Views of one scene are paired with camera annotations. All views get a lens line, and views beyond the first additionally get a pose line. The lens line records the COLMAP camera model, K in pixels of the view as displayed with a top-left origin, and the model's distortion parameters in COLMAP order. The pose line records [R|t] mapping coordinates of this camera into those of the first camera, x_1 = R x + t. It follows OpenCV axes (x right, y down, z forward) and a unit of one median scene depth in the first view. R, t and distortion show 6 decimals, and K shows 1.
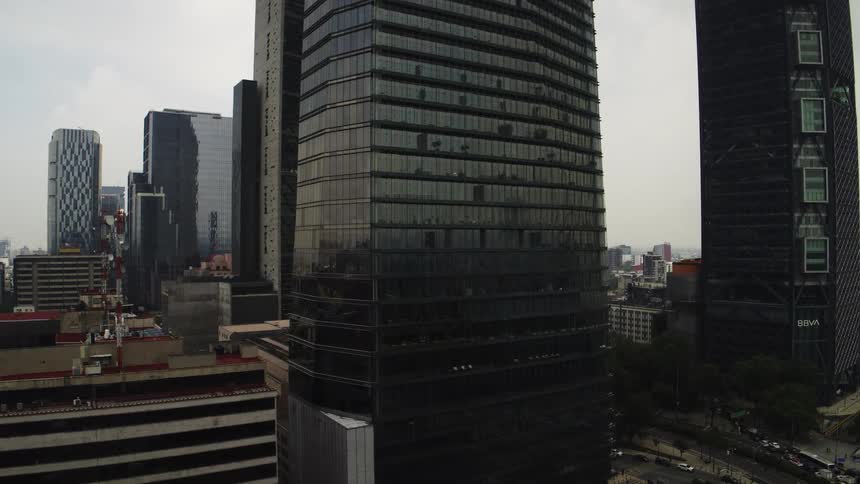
lens RADIAL K [[631.4, 0, 429.5], [0, 631.4, 244.6], [0, 0, 1]] dist [-0.142303, 0.011486]
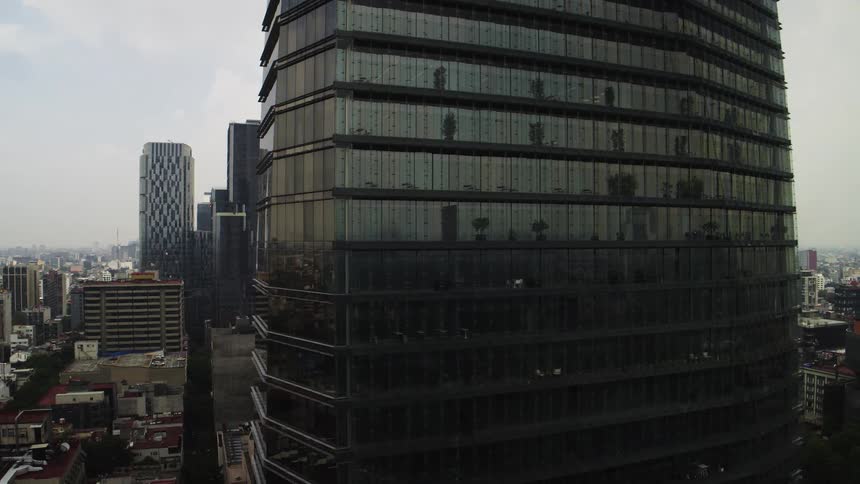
lens RADIAL K [[631.4, 0, 428.4], [0, 631.4, 244.7], [0, 0, 1]] dist [-0.142303, 0.011486]
pose [[0.980829, 0.000935, -0.194868, 0.029916], [0.000097, 0.999986, 0.005284, -0.063572], [0.194870, -0.005201, 0.980815, 0.217114]]
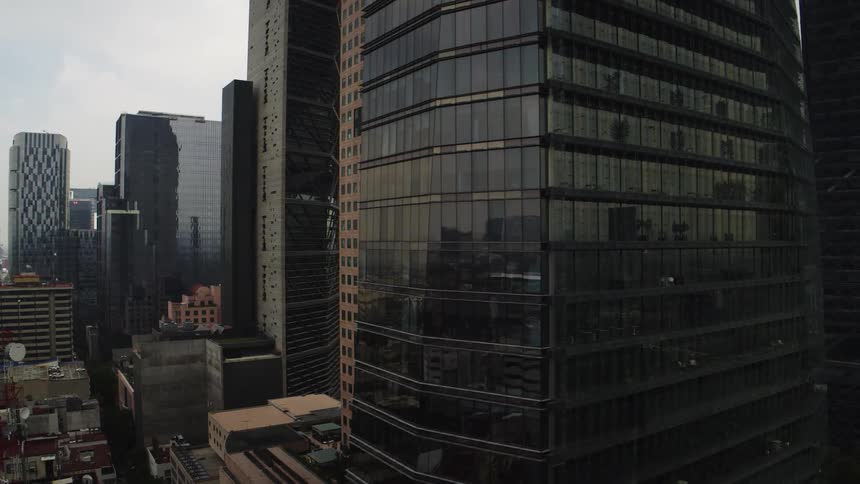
lens RADIAL K [[631.4, 0, 432.6], [0, 631.4, 243.0], [0, 0, 1]] dist [-0.142303, 0.011486]
pose [[0.999479, 0.000860, 0.032267, -0.078080], [-0.000953, 0.999995, 0.002870, -0.063712], [-0.032264, -0.002899, 0.999475, 0.212300]]
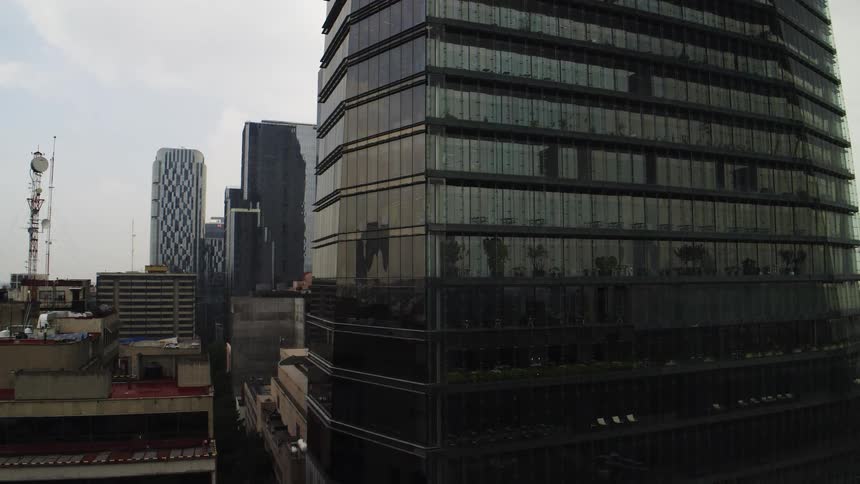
lens RADIAL K [[631.4, 0, 426.8], [0, 631.4, 244.0], [0, 0, 1]] dist [-0.142303, 0.011486]
pose [[0.979724, -0.011942, -0.199997, 0.002212], [0.000332, 0.998318, -0.057981, 0.037223], [0.200353, 0.056739, 0.978079, 0.213014]]
